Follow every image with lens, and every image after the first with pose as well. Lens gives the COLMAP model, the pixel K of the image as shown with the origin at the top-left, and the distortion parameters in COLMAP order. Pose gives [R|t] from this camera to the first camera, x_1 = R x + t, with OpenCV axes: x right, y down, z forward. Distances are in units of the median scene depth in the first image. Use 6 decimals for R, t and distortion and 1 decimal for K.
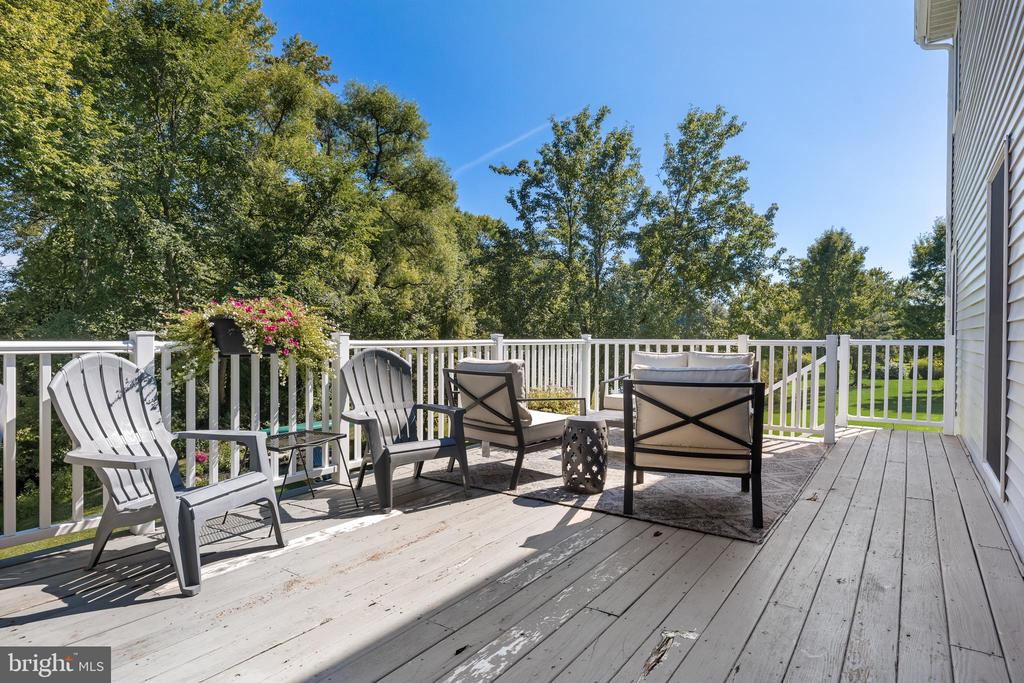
lens RADIAL K [[571.9, 0, 511.2], [0, 571.9, 344.4], [0, 0, 1]] dist [-0.002006, -0.000919]
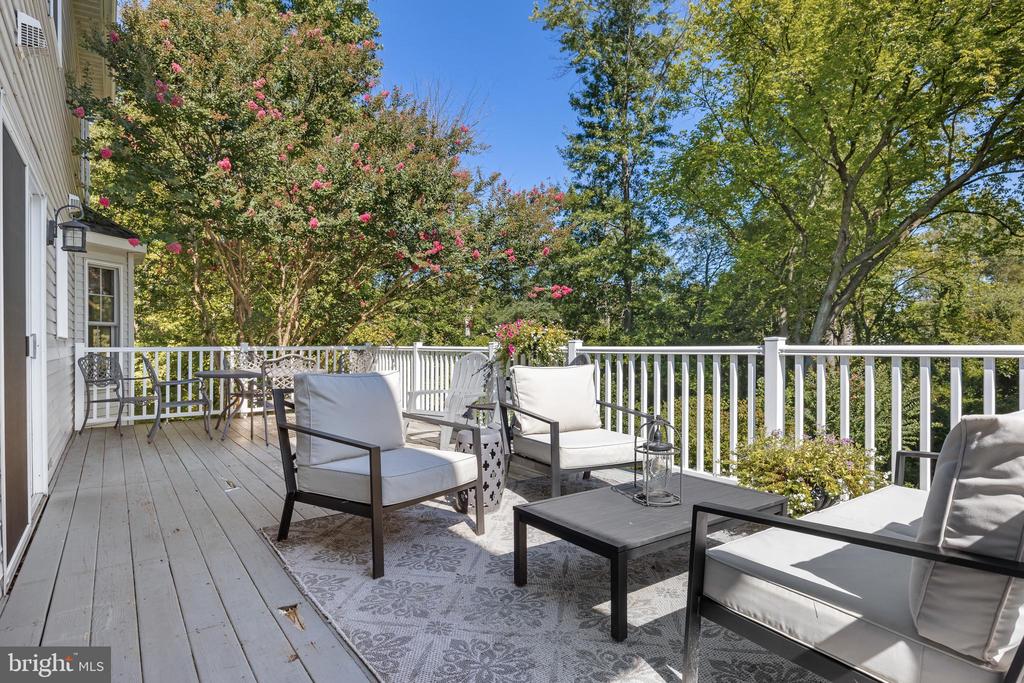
lens RADIAL K [[571.9, 0, 511.7], [0, 571.9, 343.0], [0, 0, 1]] dist [-0.002006, -0.000919]
pose [[-0.336165, 0.000467, -0.941803, 0.567758], [-0.006273, 0.999977, 0.002735, -0.009922], [0.941782, 0.006828, -0.336154, 0.946107]]
